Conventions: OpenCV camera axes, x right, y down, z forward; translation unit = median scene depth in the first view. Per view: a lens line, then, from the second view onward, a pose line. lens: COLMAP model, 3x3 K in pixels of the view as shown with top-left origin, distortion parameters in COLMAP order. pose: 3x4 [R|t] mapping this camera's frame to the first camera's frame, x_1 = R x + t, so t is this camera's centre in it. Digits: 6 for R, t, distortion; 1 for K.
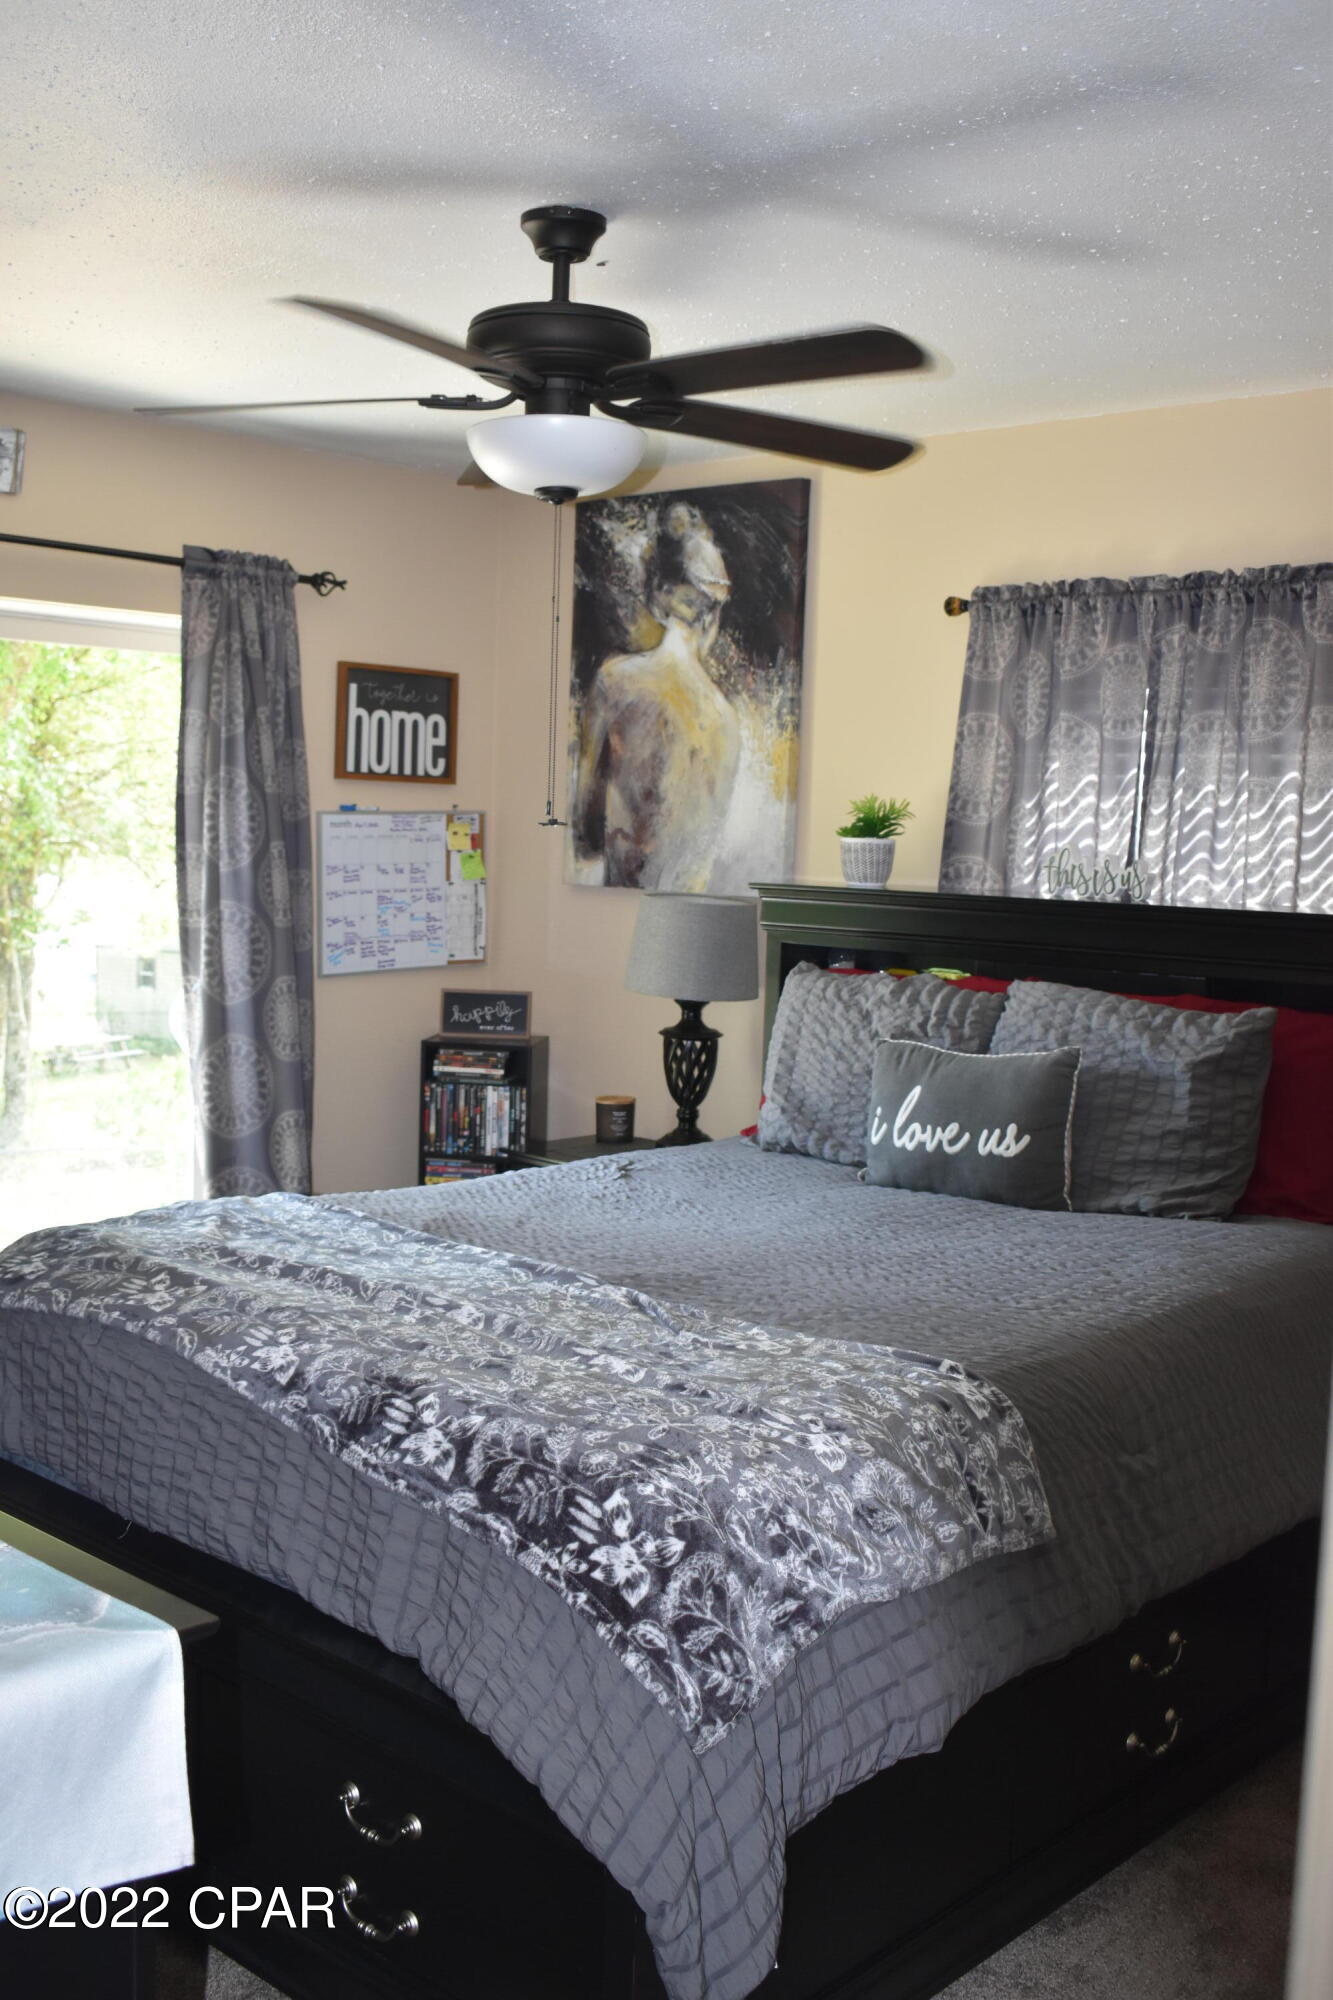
lens RADIAL K [[2049.3, 0, 662.4], [0, 2049.3, 991.1], [0, 0, 1]] dist [-0.057314, 0.007763]
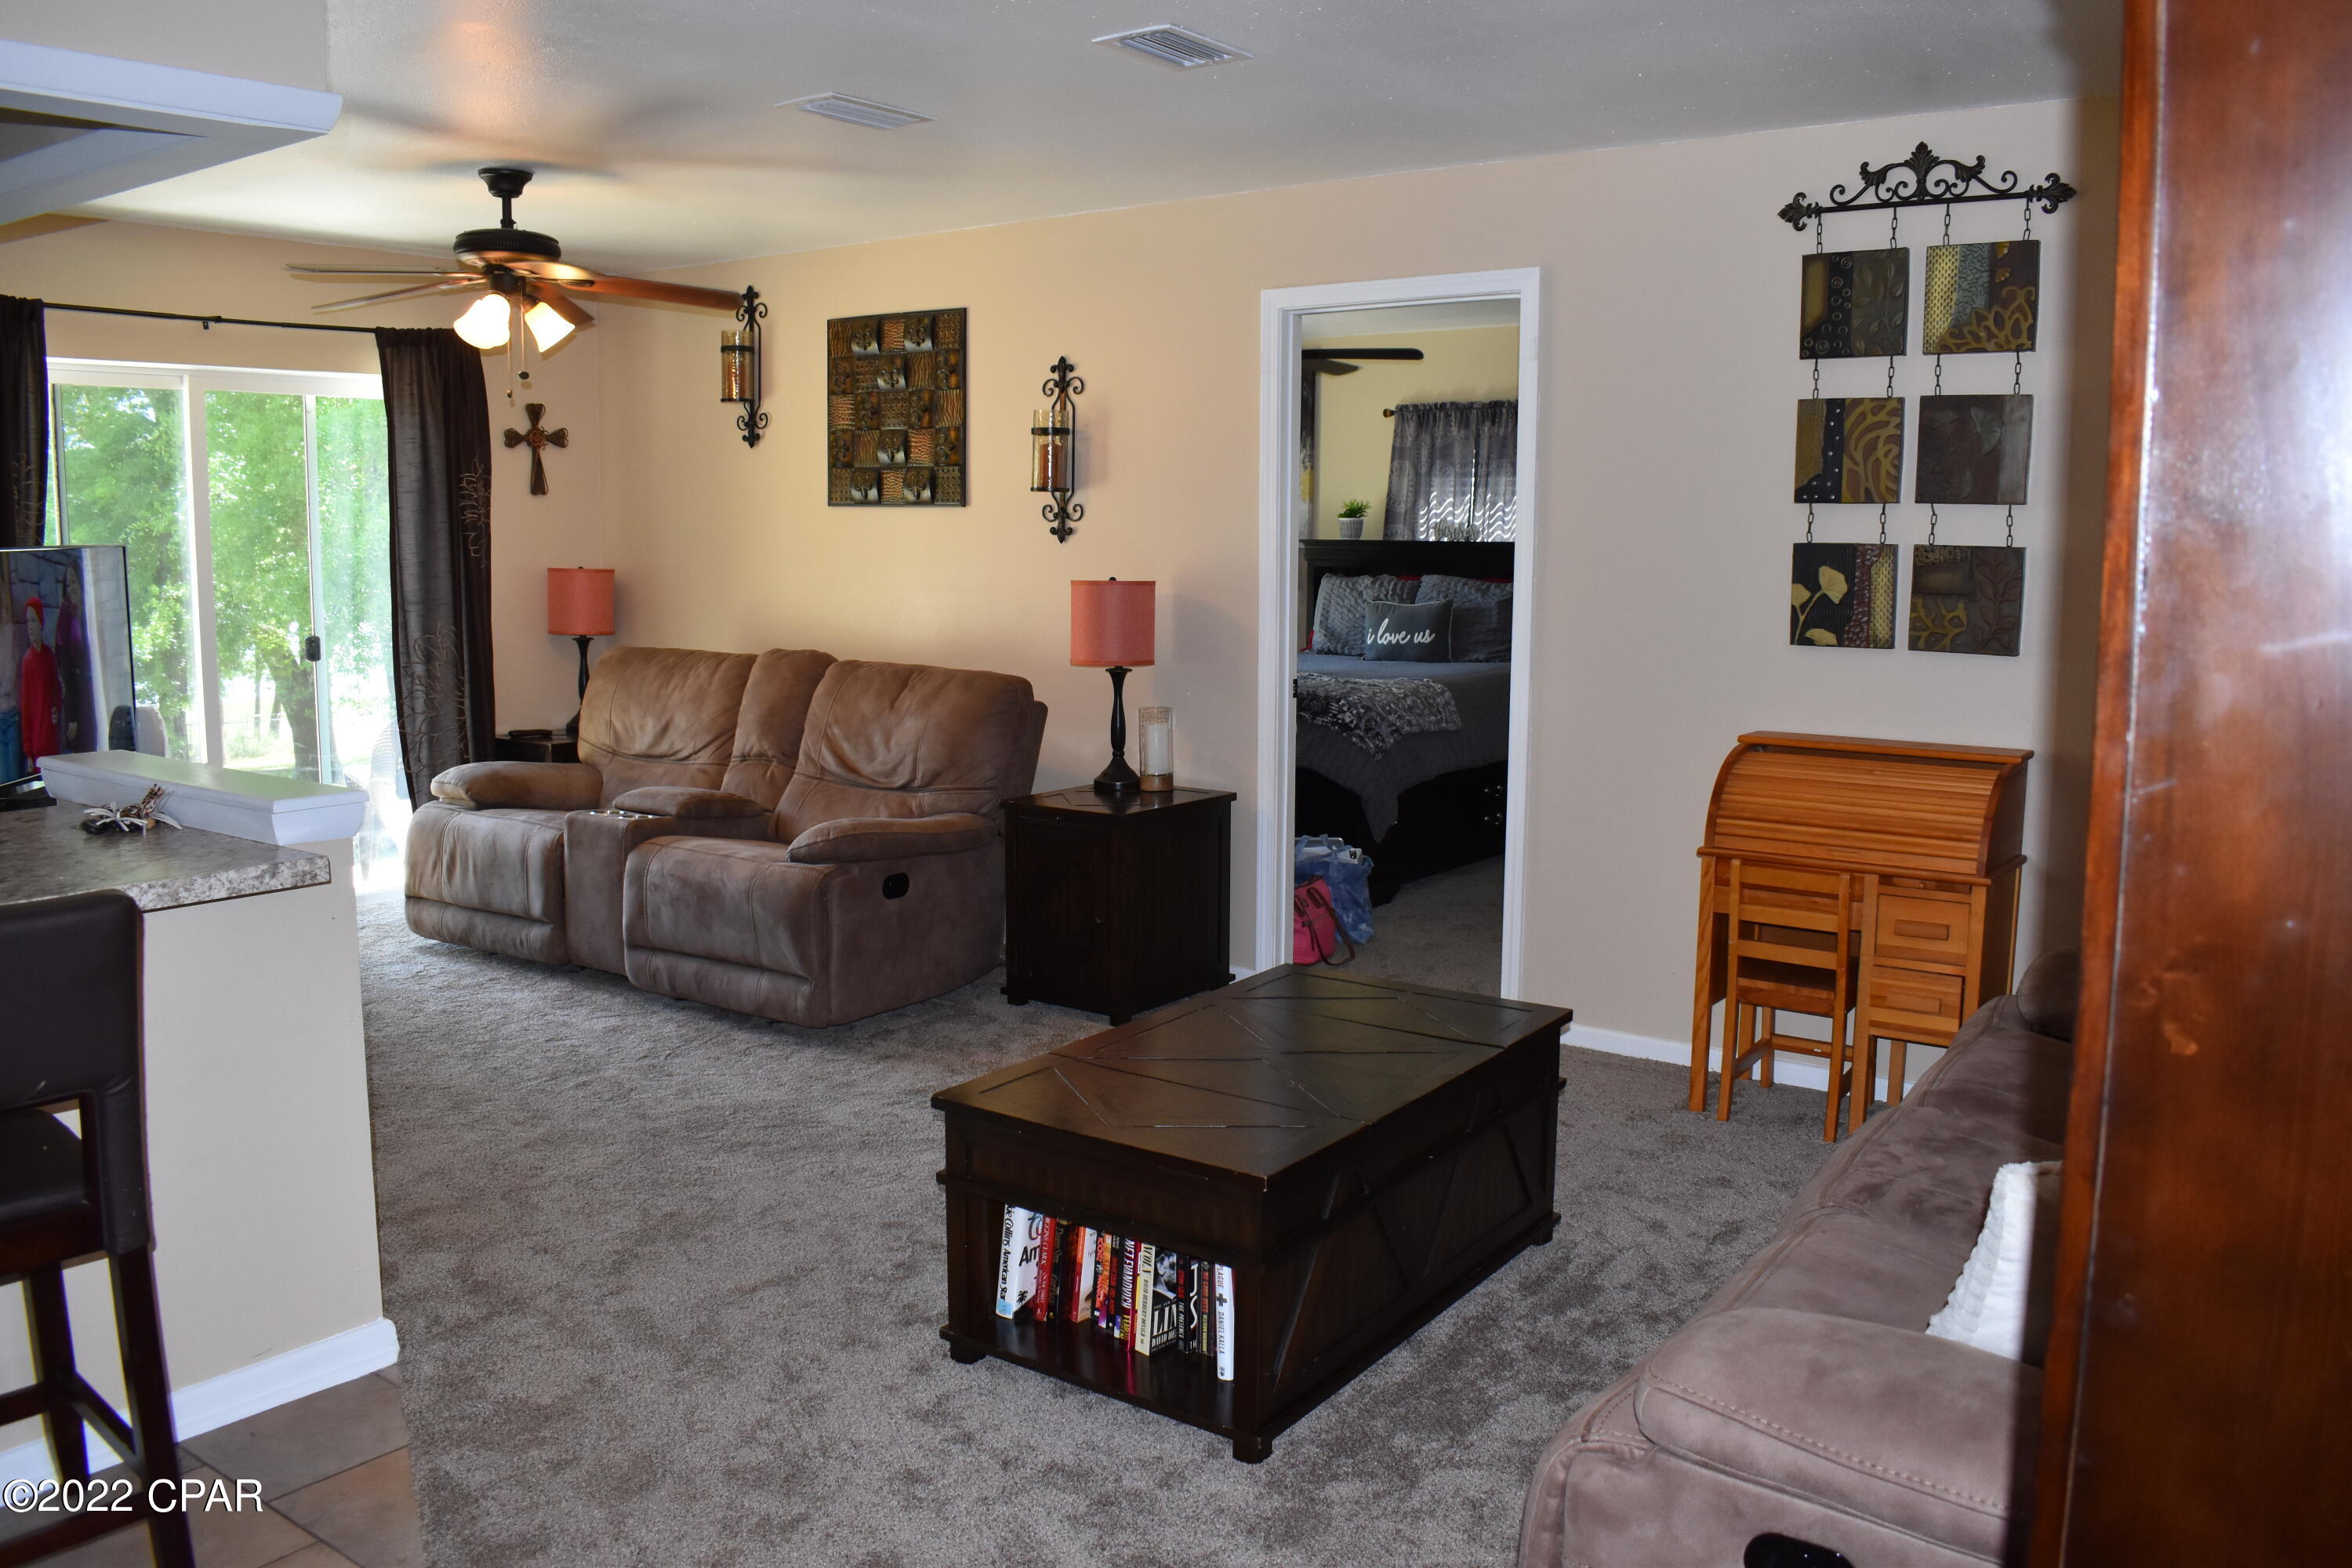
lens RADIAL K [[1846.8, 0, 1180.0], [0, 1846.8, 776.0], [0, 0, 1]] dist [-0.076355, 0.006458]
pose [[0.995367, -0.037816, 0.088397, -0.248370], [0.033450, 0.998171, 0.050366, 0.089255], [-0.090140, -0.047175, 0.994811, -0.901420]]
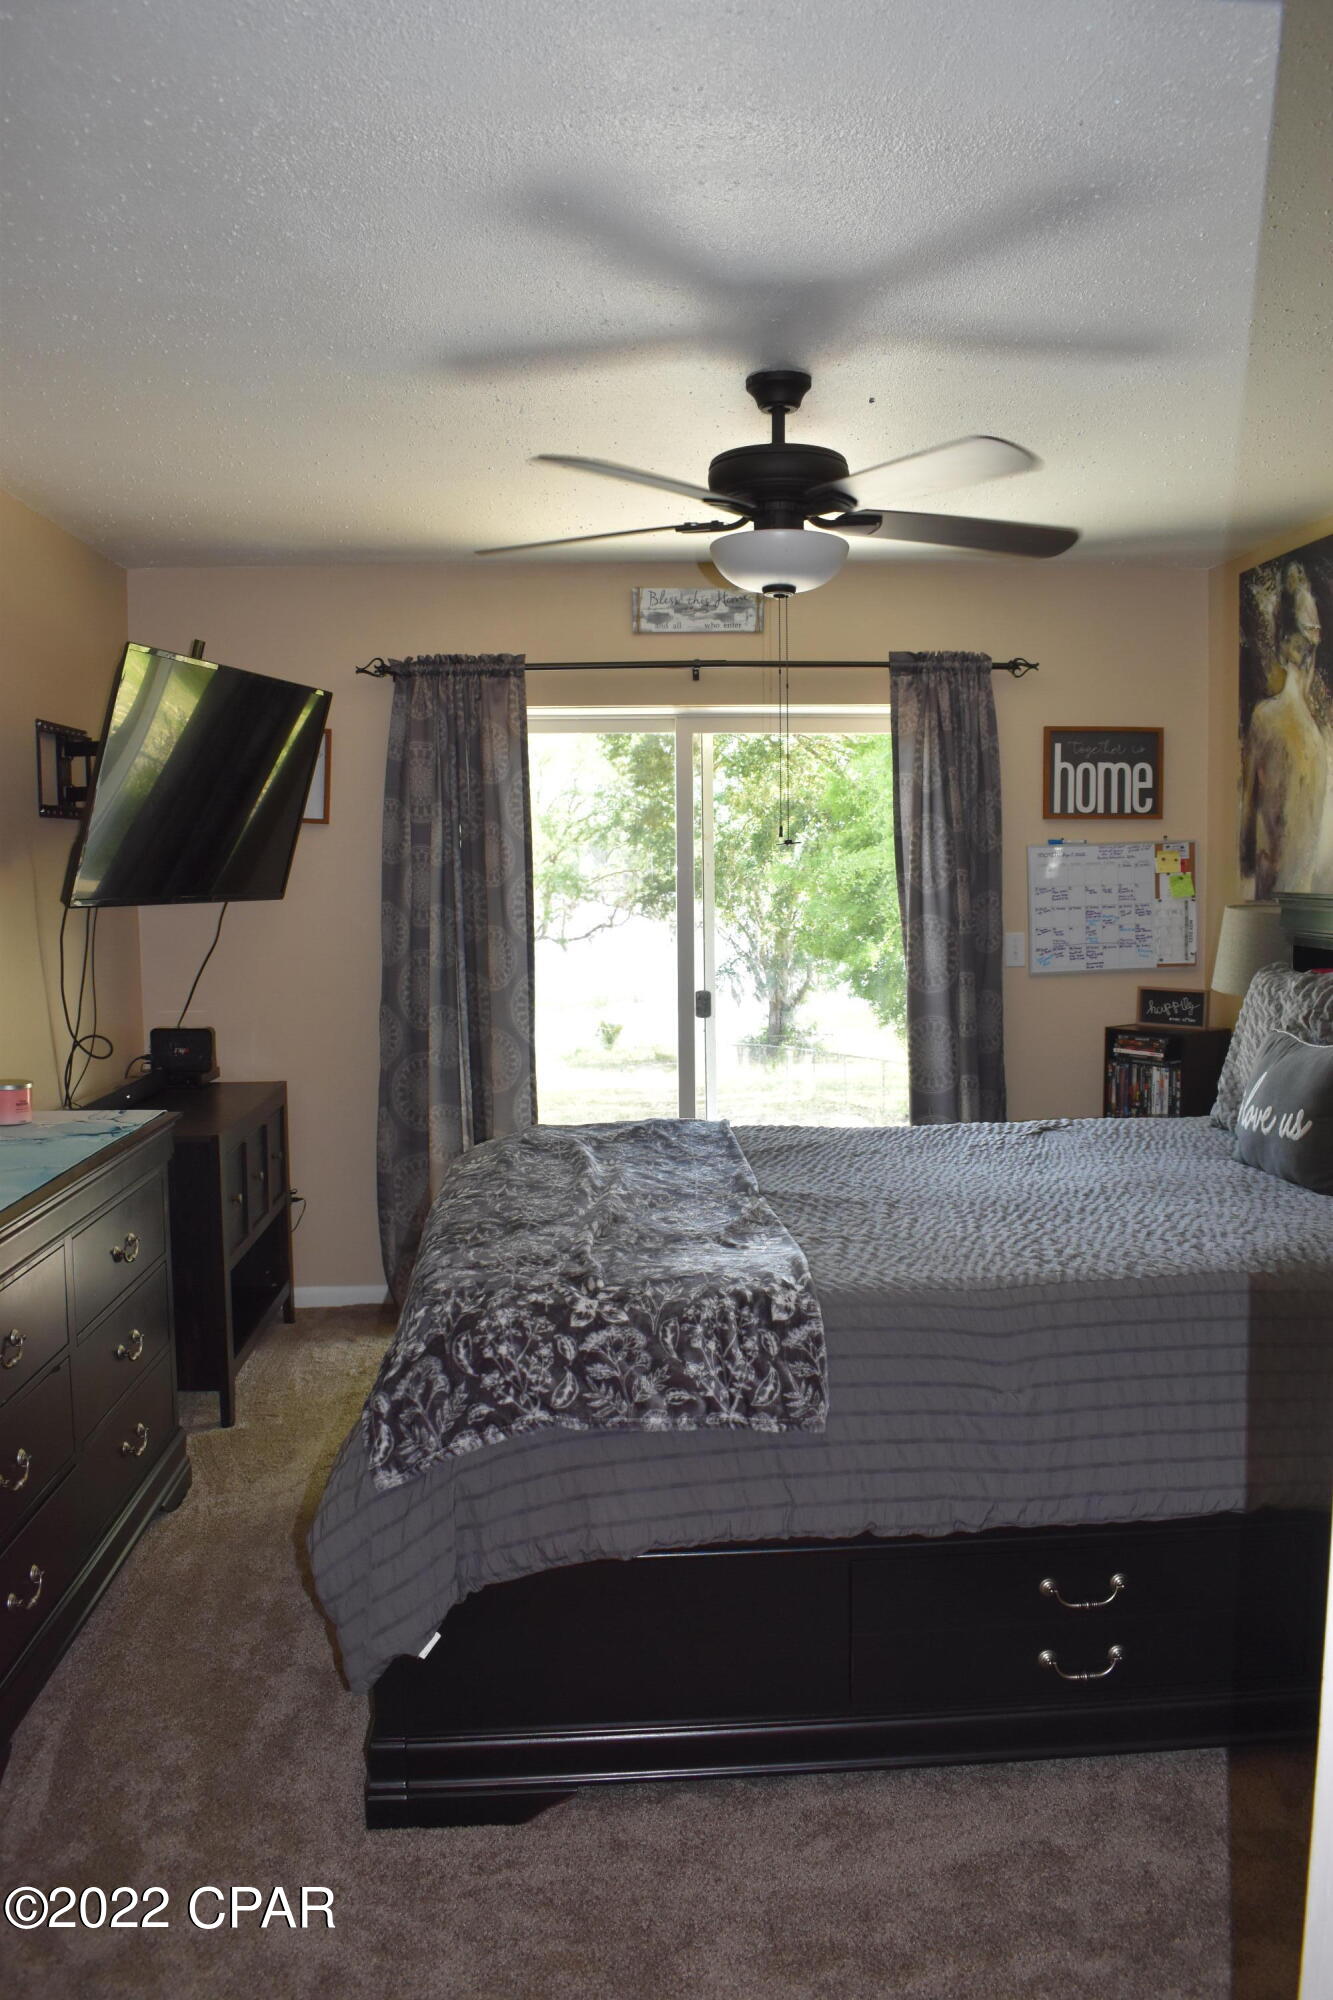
lens RADIAL K [[1570.4, 0, 660.9], [0, 1570.4, 1010.5], [0, 0, 1]] dist [-0.076355, 0.006458]
pose [[0.722466, 0.028058, -0.690837, 0.357244], [-0.025078, 0.999582, 0.014372, 0.007561], [0.690952, 0.006942, 0.722868, 0.138281]]
